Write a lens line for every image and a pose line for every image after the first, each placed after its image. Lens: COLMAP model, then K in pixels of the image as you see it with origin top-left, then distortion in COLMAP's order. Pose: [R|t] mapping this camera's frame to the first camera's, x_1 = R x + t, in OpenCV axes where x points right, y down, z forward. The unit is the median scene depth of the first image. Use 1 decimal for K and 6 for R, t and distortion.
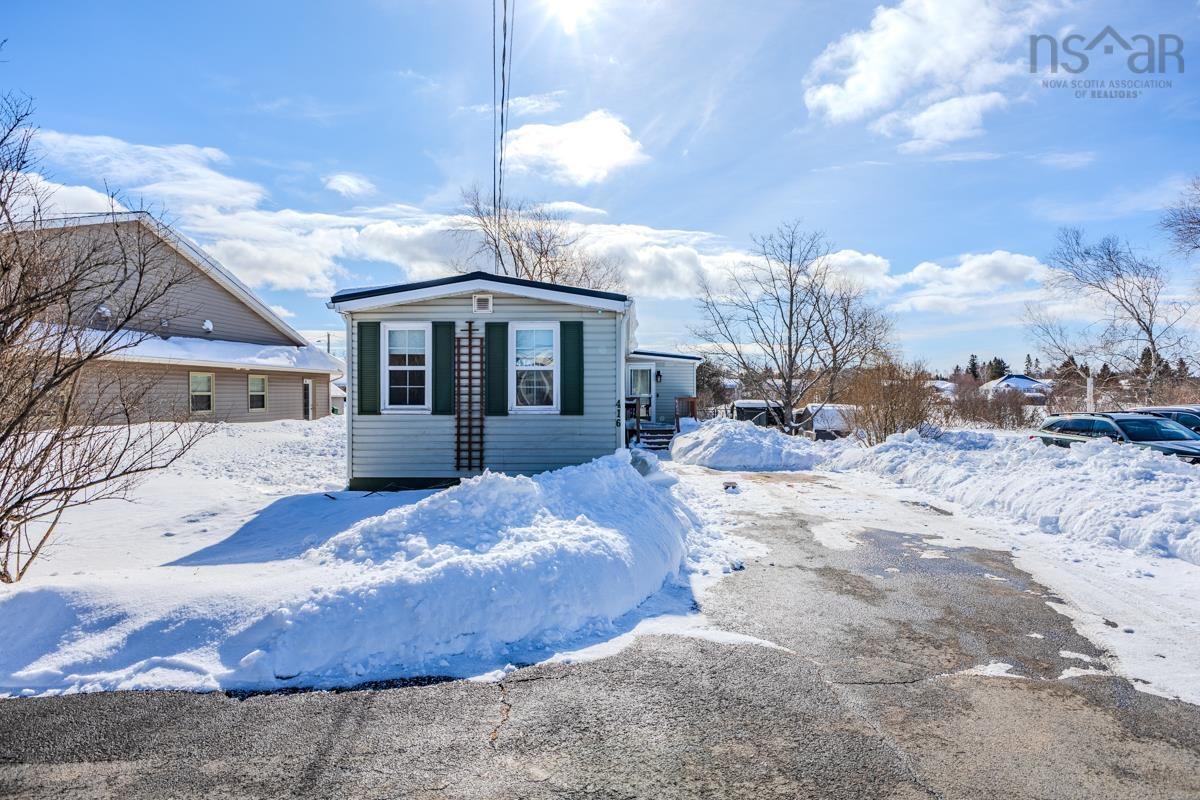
lens RADIAL K [[671.3, 0, 596.4], [0, 671.3, 403.0], [0, 0, 1]] dist [-0.003069, -0.002027]
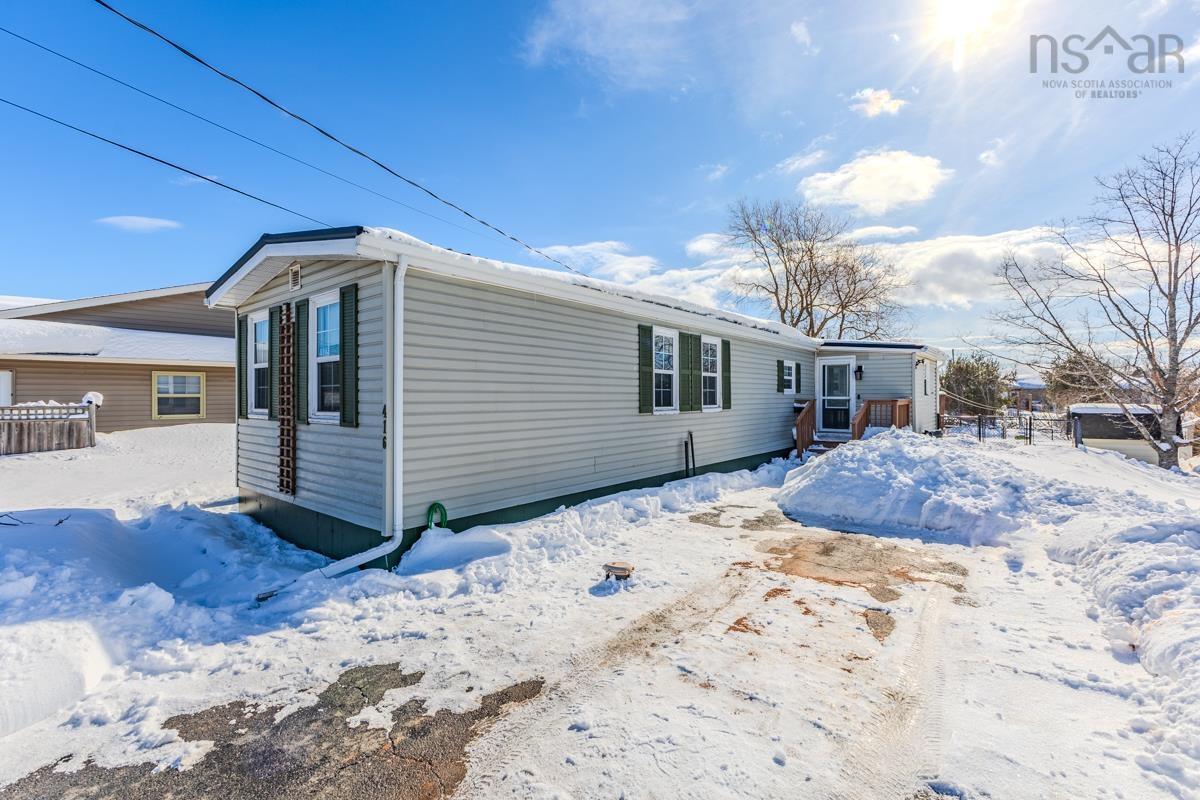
lens RADIAL K [[517.4, 0, 602.0], [0, 517.4, 397.4], [0, 0, 1]] dist [0.012789, -0.001001]
pose [[0.799951, -0.000986, -0.600065, 0.467156], [-0.005941, 0.999937, -0.009562, -0.007649], [0.600036, 0.011214, 0.799894, 0.734432]]
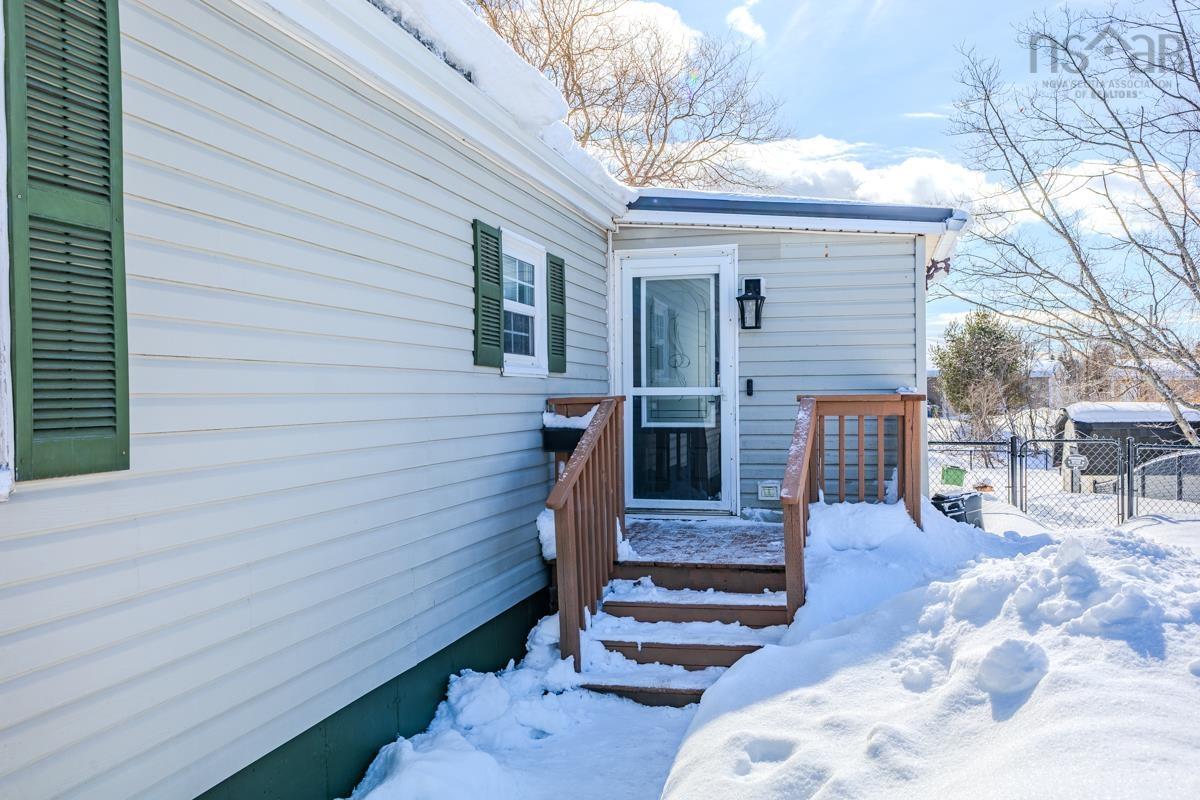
lens RADIAL K [[984.9, 0, 600.5], [0, 984.9, 407.2], [0, 0, 1]] dist [0.008323, 0.003637]
pose [[0.976592, -0.007473, -0.214969, 0.246875], [0.007580, 0.999971, -0.000331, -0.011500], [0.214965, -0.001306, 0.976621, 1.446724]]
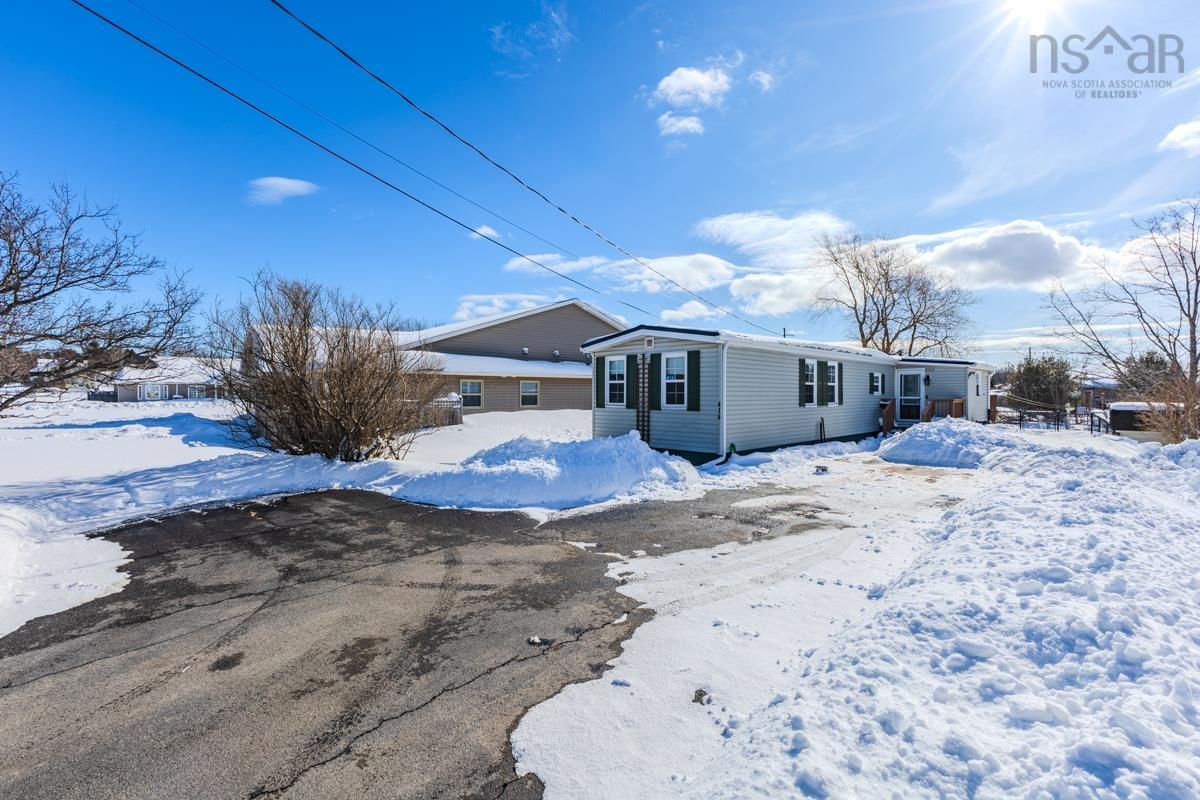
lens RADIAL K [[517.4, 0, 602.1], [0, 517.4, 395.5], [0, 0, 1]] dist [0.012789, -0.001001]
pose [[0.733472, 0.004696, -0.679703, 0.618889], [-0.010661, 0.999933, -0.004596, -0.009762], [0.679636, 0.010617, 0.733473, -0.023478]]
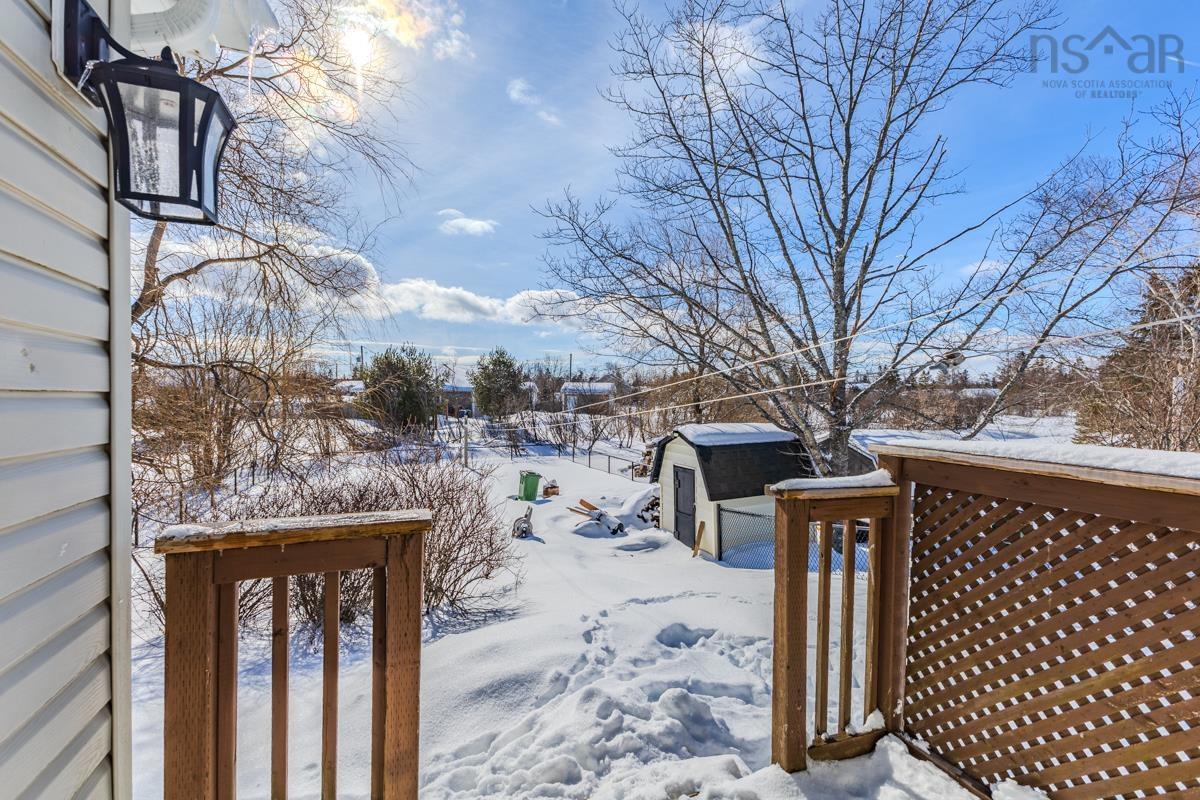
lens RADIAL K [[517.4, 0, 609.2], [0, 517.4, 399.5], [0, 0, 1]] dist [0.012789, -0.001001]
pose [[0.912726, -0.003166, 0.408561, 0.163680], [0.006373, 0.999959, -0.006488, -0.059052], [-0.408523, 0.008526, 0.912708, 2.574738]]
